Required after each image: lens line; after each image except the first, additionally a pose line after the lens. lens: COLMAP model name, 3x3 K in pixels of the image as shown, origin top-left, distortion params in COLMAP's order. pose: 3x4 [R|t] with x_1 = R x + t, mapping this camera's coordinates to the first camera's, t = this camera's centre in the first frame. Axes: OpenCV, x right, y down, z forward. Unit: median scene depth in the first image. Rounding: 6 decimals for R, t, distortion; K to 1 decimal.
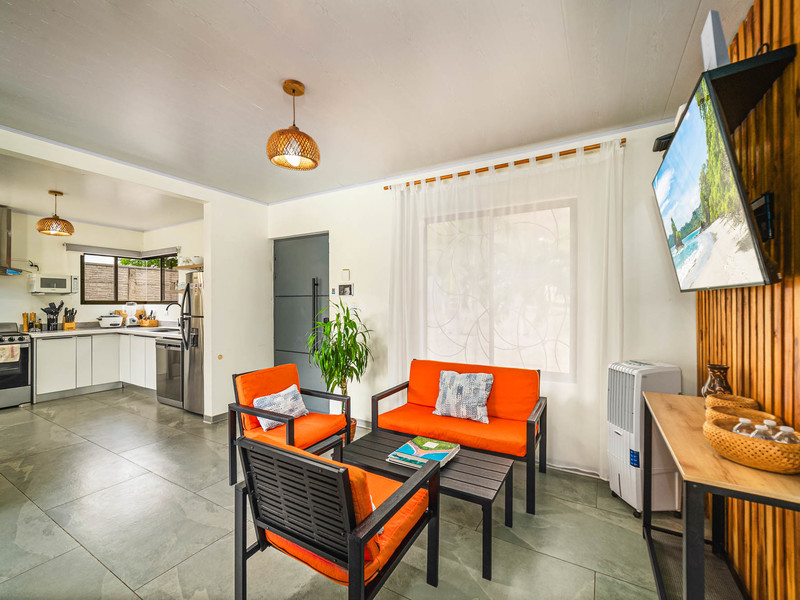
lens RADIAL K [[348.2, 0, 398.9], [0, 348.2, 303.6], [0, 0, 1]] dist [-0.003112, 0.000003]
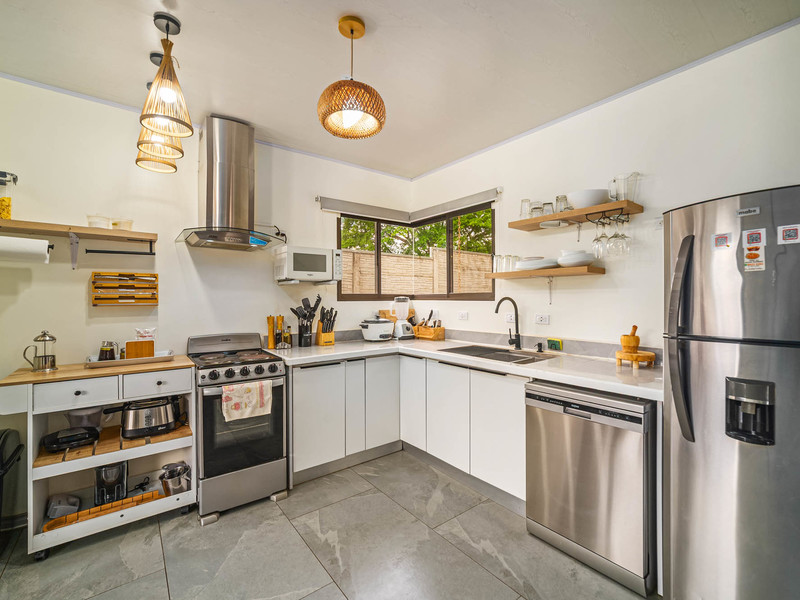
lens RADIAL K [[362.9, 0, 415.4], [0, 362.9, 300.4], [0, 0, 1]] dist [-0.002381, 0.000113]
pose [[0.935466, -0.003166, -0.353401, -0.680411], [0.004693, 0.999983, 0.003465, -0.000047], [0.353384, -0.004900, 0.935465, 0.555628]]
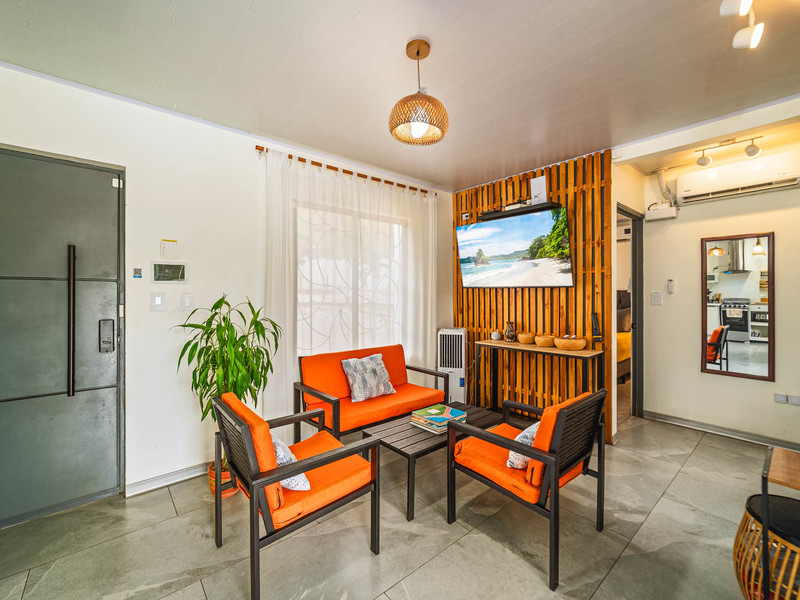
lens RADIAL K [[347.5, 0, 399.0], [0, 347.5, 294.9], [0, 0, 1]] dist [-0.002833, -0.000118]
pose [[0.332145, -0.003397, 0.943222, -0.521450], [0.000301, 0.999994, 0.003495, -0.000970], [-0.943228, -0.000877, 0.332144, 0.343309]]
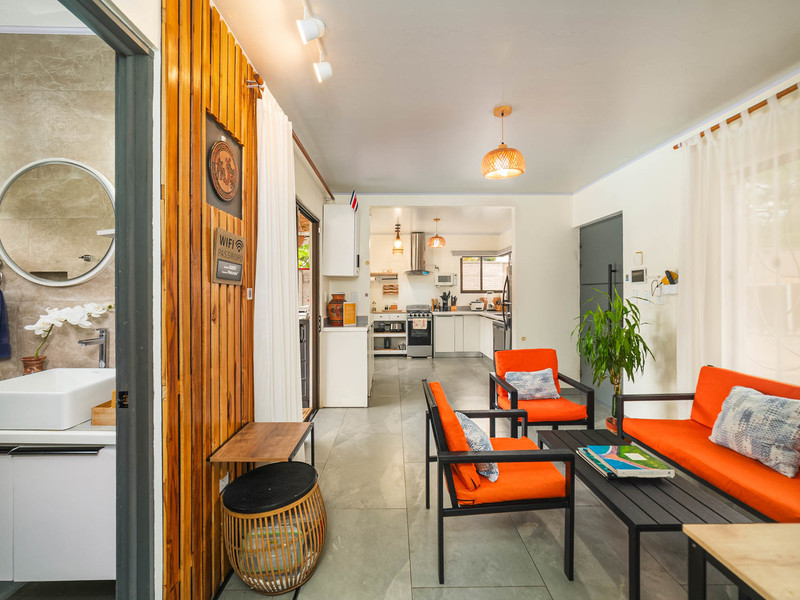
lens RADIAL K [[368.7, 0, 400.4], [0, 368.7, 292.4], [0, 0, 1]] dist [-0.000538, 0.000432]
pose [[0.521641, -0.003604, -0.853157, 0.273286], [0.004582, 0.999988, -0.001422, -0.000238], [0.853153, -0.003167, 0.521652, 0.015585]]
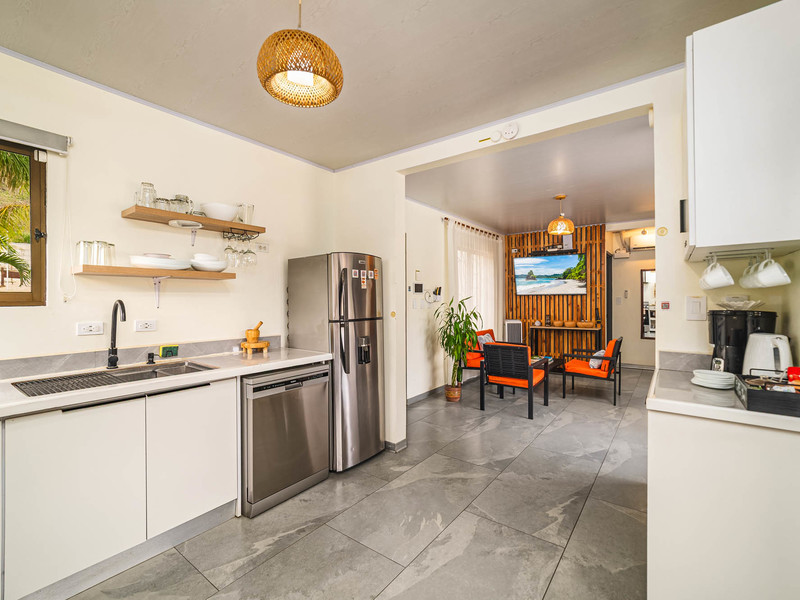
lens RADIAL K [[362.9, 0, 415.4], [0, 362.9, 300.4], [0, 0, 1]] dist [-0.002381, 0.000113]
pose [[0.094506, -0.004659, 0.995513, -1.186489], [0.005604, 0.999976, 0.004148, -0.002034], [-0.995508, 0.005187, 0.094530, 0.766176]]
